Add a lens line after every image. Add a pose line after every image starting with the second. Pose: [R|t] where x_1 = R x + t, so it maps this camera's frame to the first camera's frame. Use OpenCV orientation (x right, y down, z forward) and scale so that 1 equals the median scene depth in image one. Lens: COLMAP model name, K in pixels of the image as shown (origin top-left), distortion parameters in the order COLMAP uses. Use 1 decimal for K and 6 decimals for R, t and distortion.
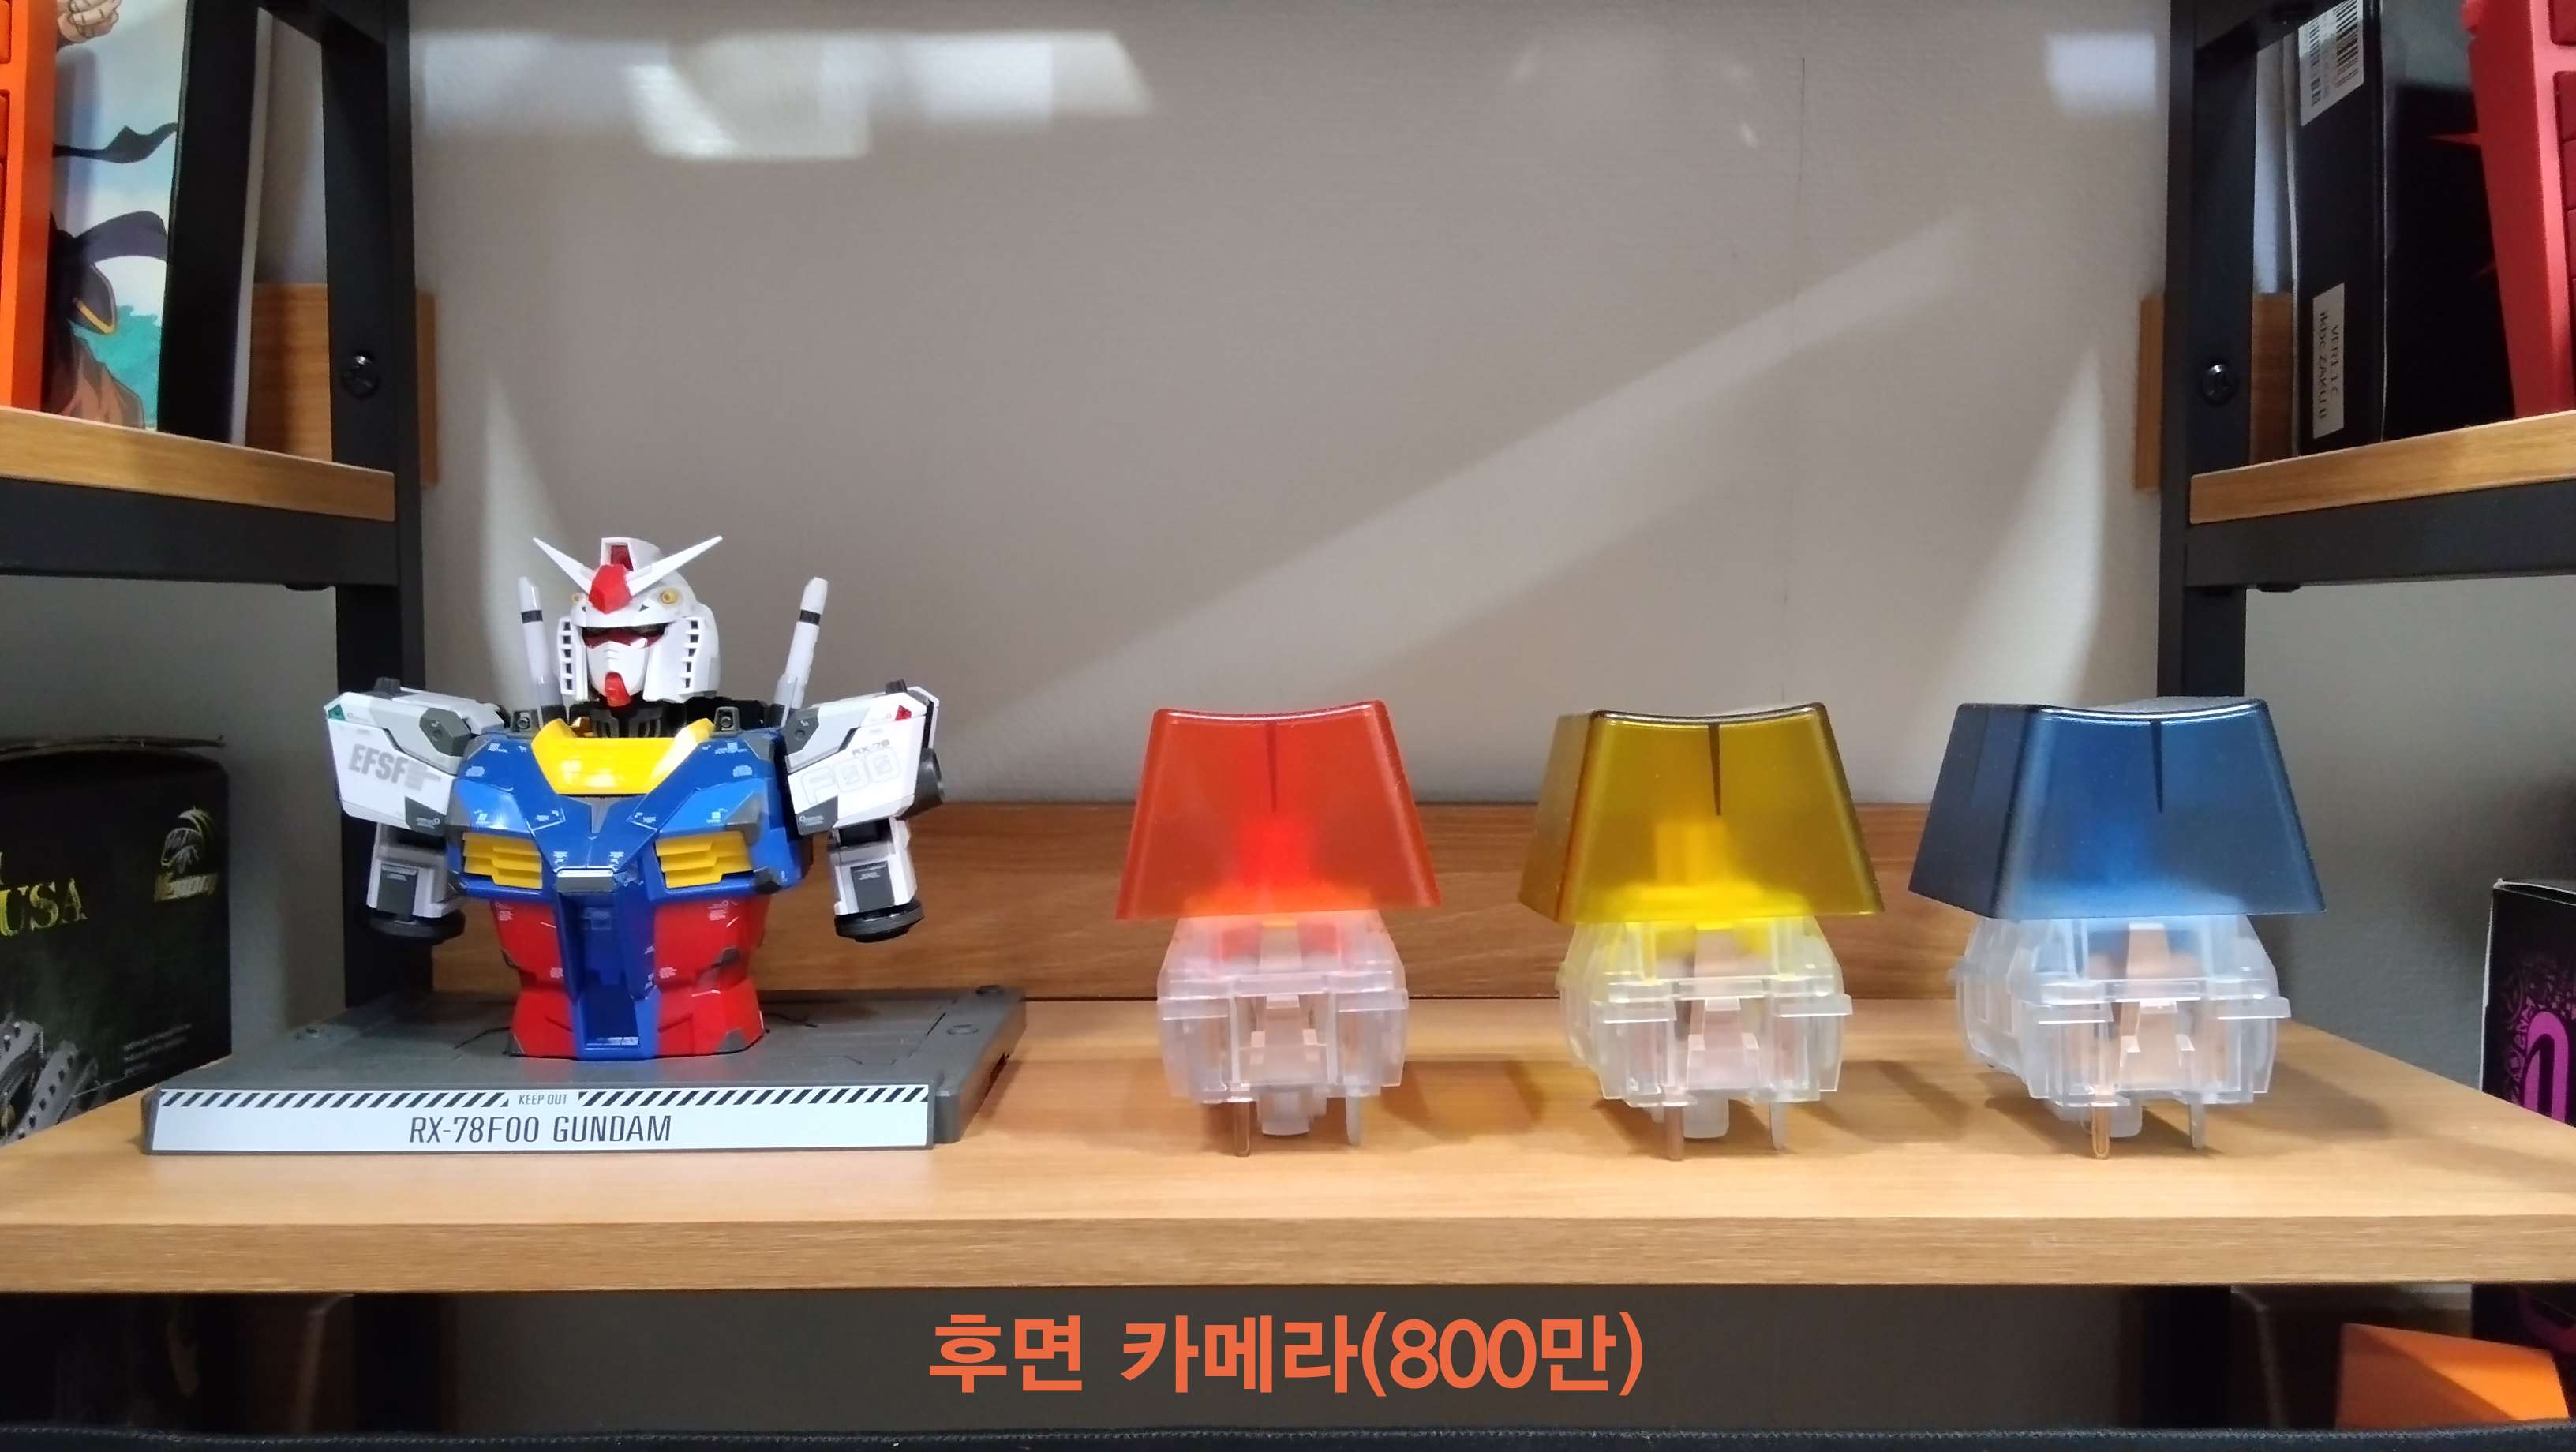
lens RADIAL K [[1858.4, 0, 1288.0], [0, 1858.4, 726.0], [0, 0, 1]] dist [-0.037743, 0.002849]
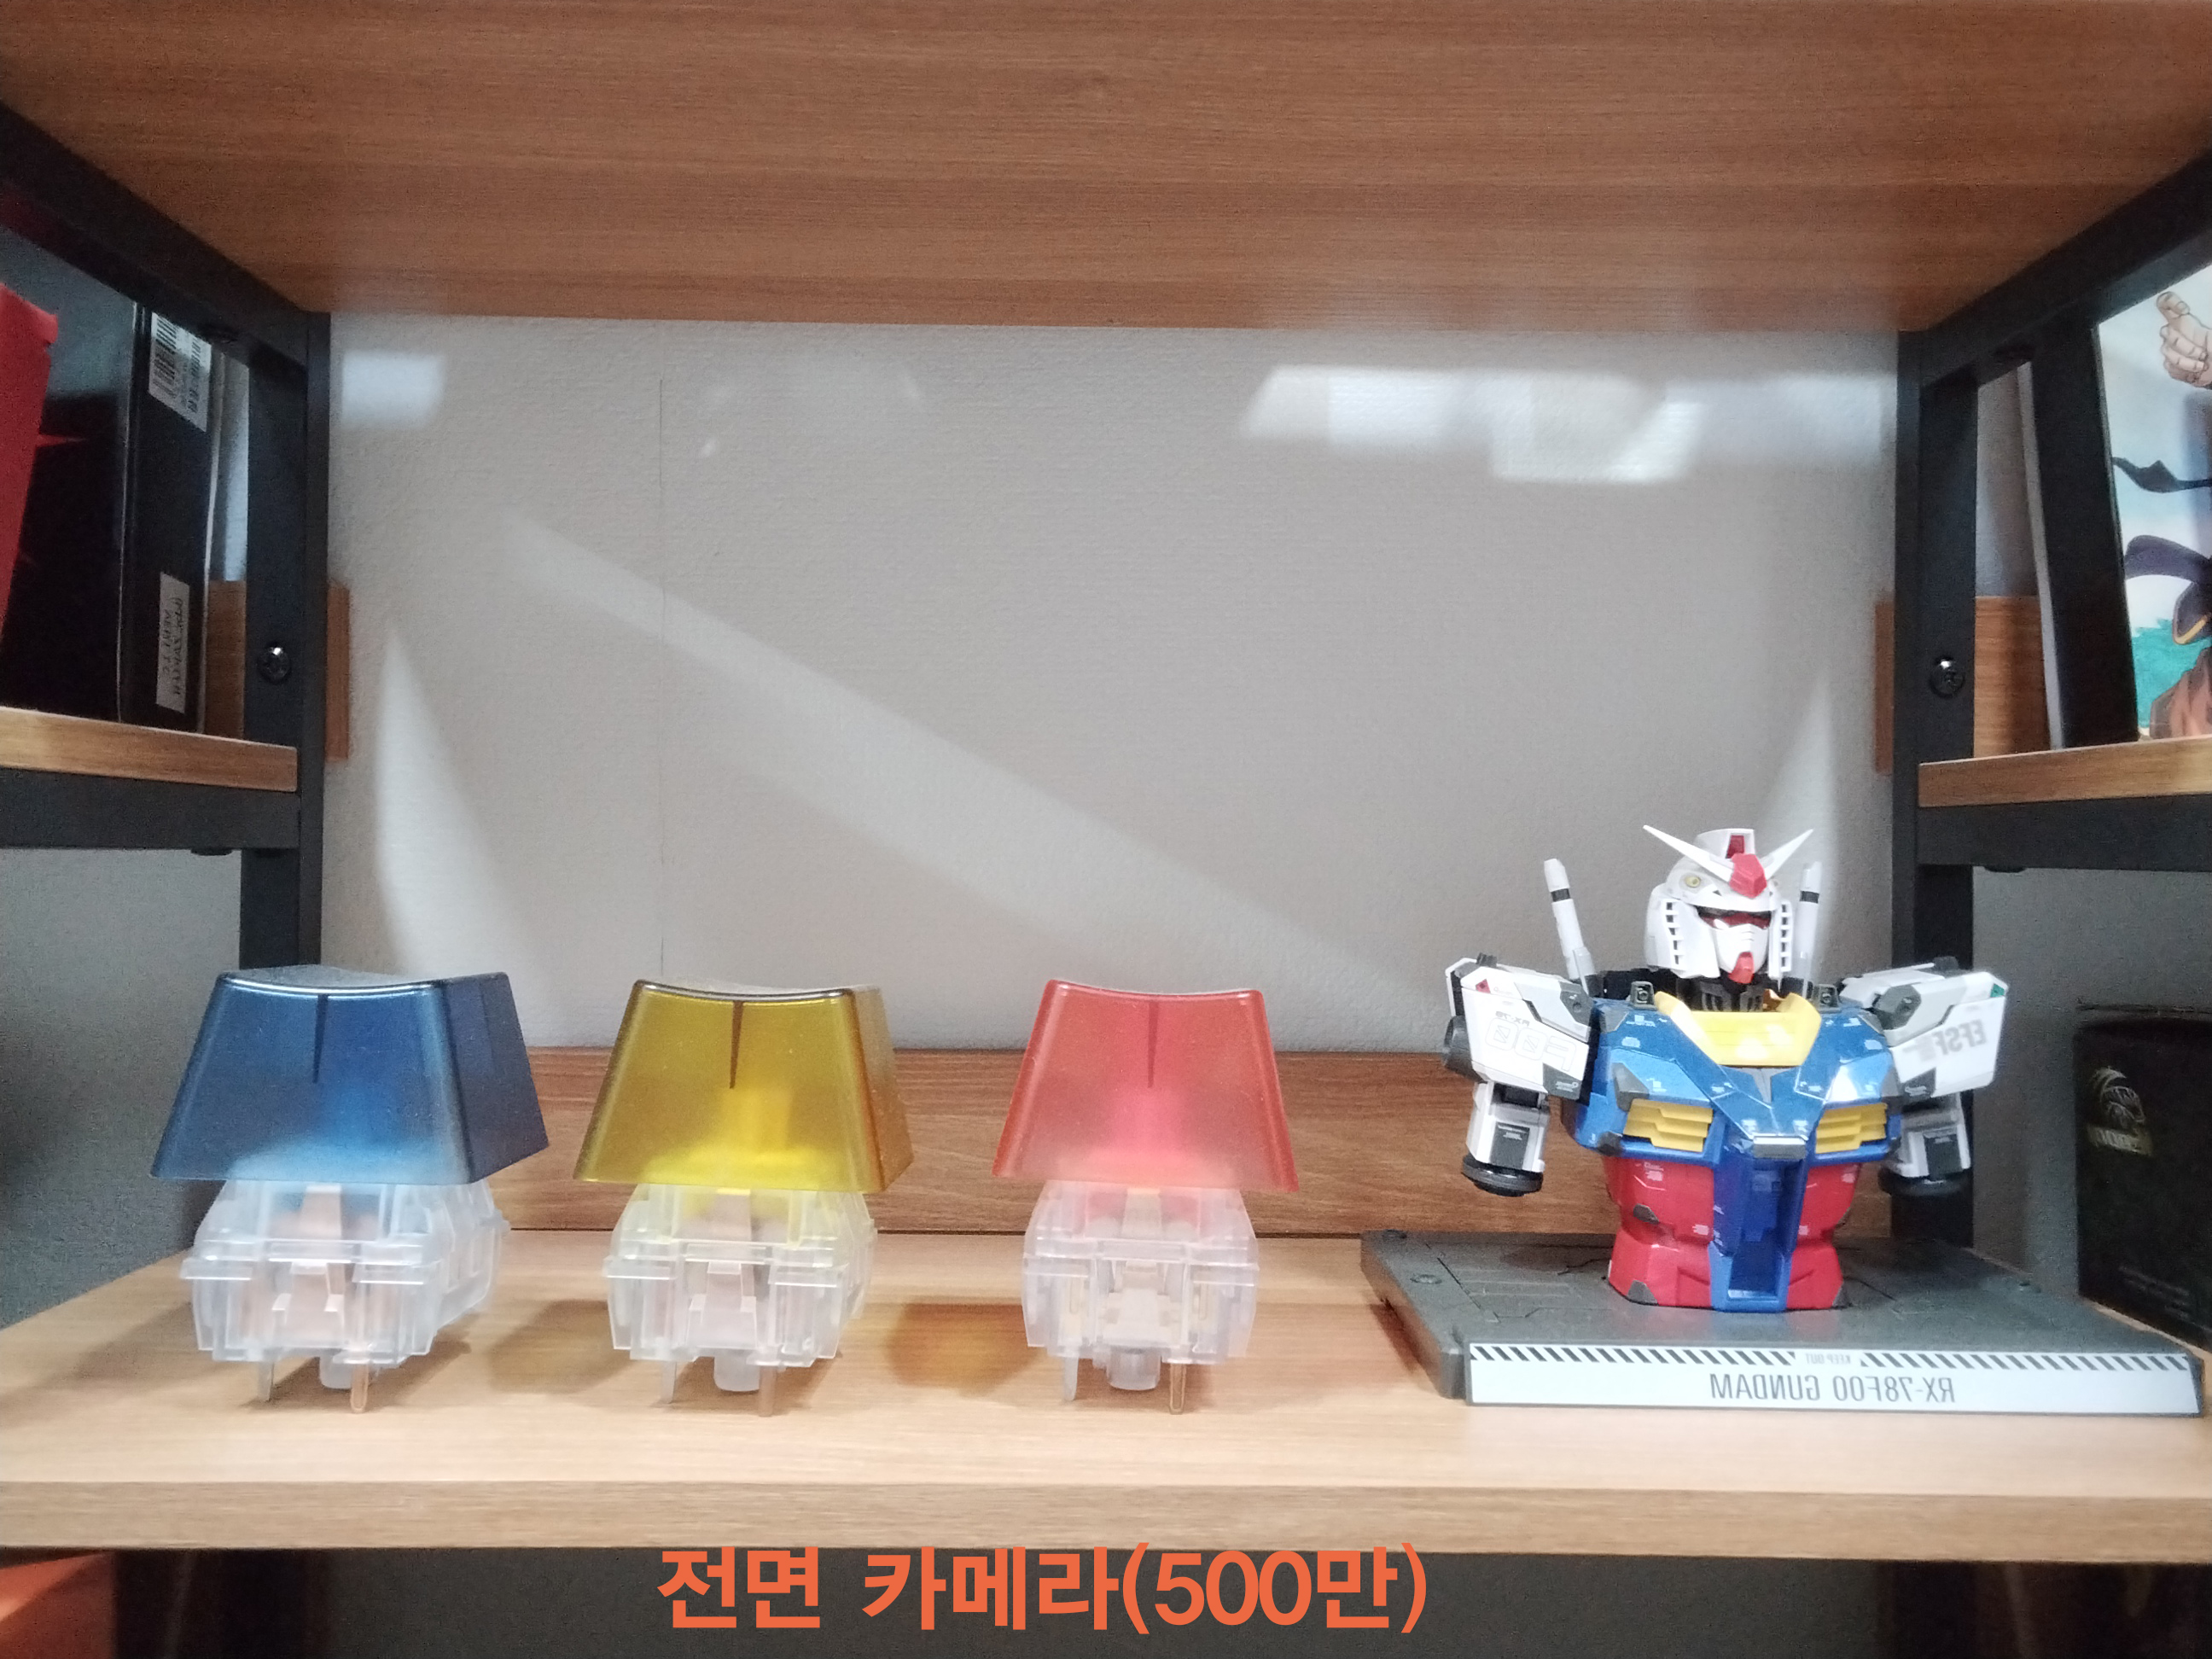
lens RADIAL K [[1724.5, 0, 1106.0], [0, 1724.5, 829.5], [0, 0, 1]] dist [0.006646, 0.081042]
pose [[0.999760, 0.017115, 0.013688, -0.748994], [-0.015702, 0.995121, -0.097400, 0.005108], [-0.015289, 0.097161, 0.995151, -0.007693]]
